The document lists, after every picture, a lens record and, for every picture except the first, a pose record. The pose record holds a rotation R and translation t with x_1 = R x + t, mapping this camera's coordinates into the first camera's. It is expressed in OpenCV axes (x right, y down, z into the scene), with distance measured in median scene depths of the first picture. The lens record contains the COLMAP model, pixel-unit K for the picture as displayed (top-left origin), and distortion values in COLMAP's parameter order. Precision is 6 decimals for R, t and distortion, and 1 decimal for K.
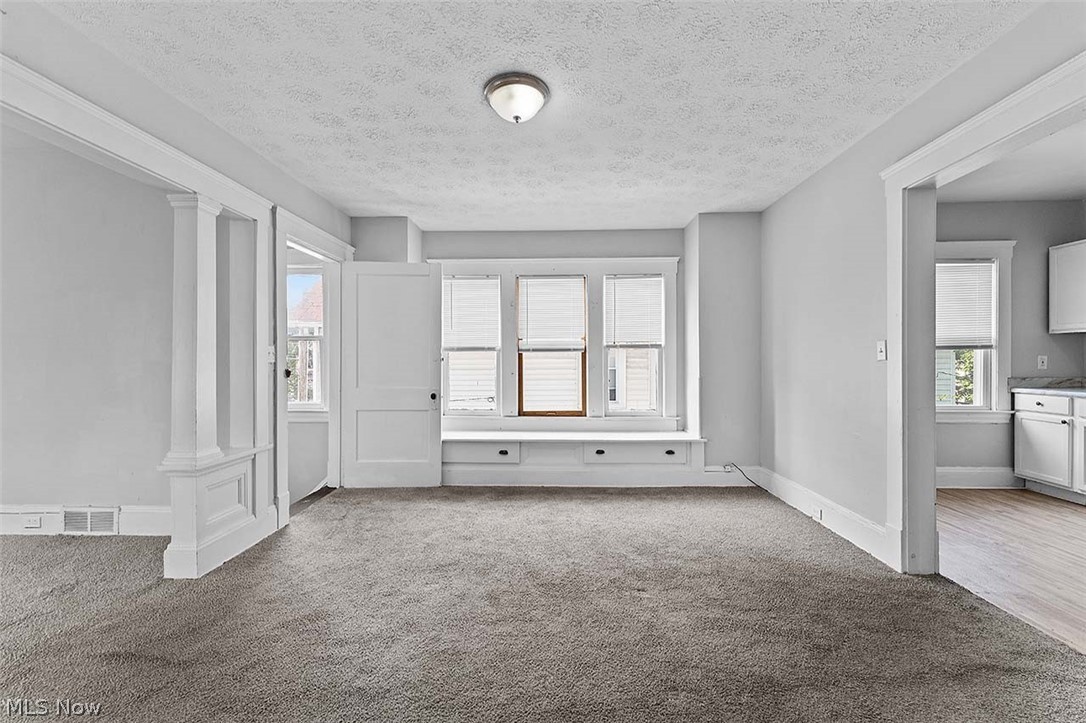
lens RADIAL K [[435.8, 0, 538.7], [0, 435.8, 362.5], [0, 0, 1]] dist [0.001497, 0.000298]
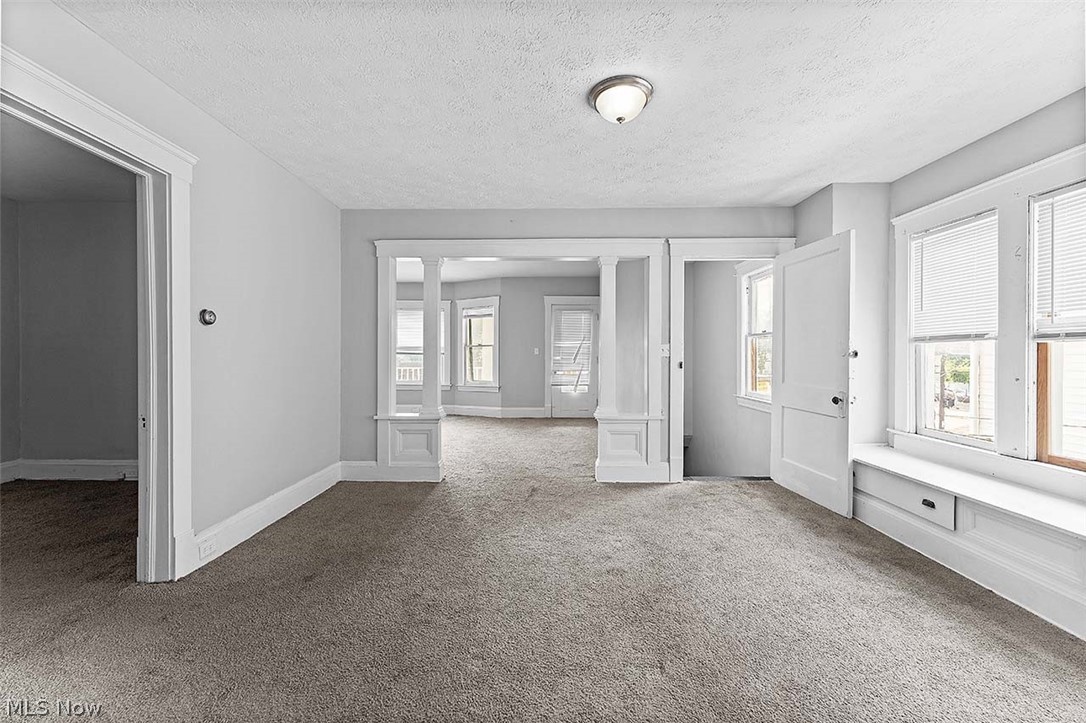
lens RADIAL K [[435.8, 0, 541.0], [0, 435.8, 357.3], [0, 0, 1]] dist [0.001497, 0.000298]
pose [[0.019351, 0.009866, -0.999764, 0.547703], [-0.006380, 0.999932, 0.009744, -0.005347], [0.999792, 0.006190, 0.019413, 0.445372]]
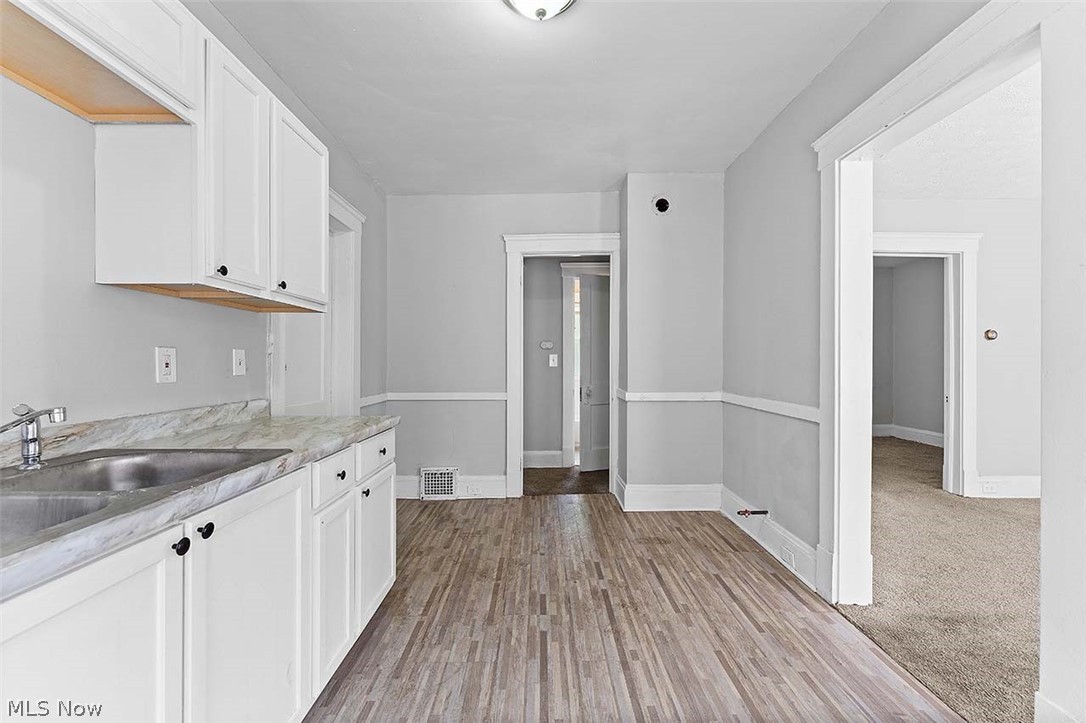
lens RADIAL K [[435.8, 0, 542.9], [0, 435.8, 364.3], [0, 0, 1]] dist [0.001497, 0.000298]
pose [[-0.999582, 0.003950, -0.028640, 0.908608], [0.003669, 0.999945, 0.009872, -0.003169], [0.028678, 0.009763, -0.999541, 0.898050]]
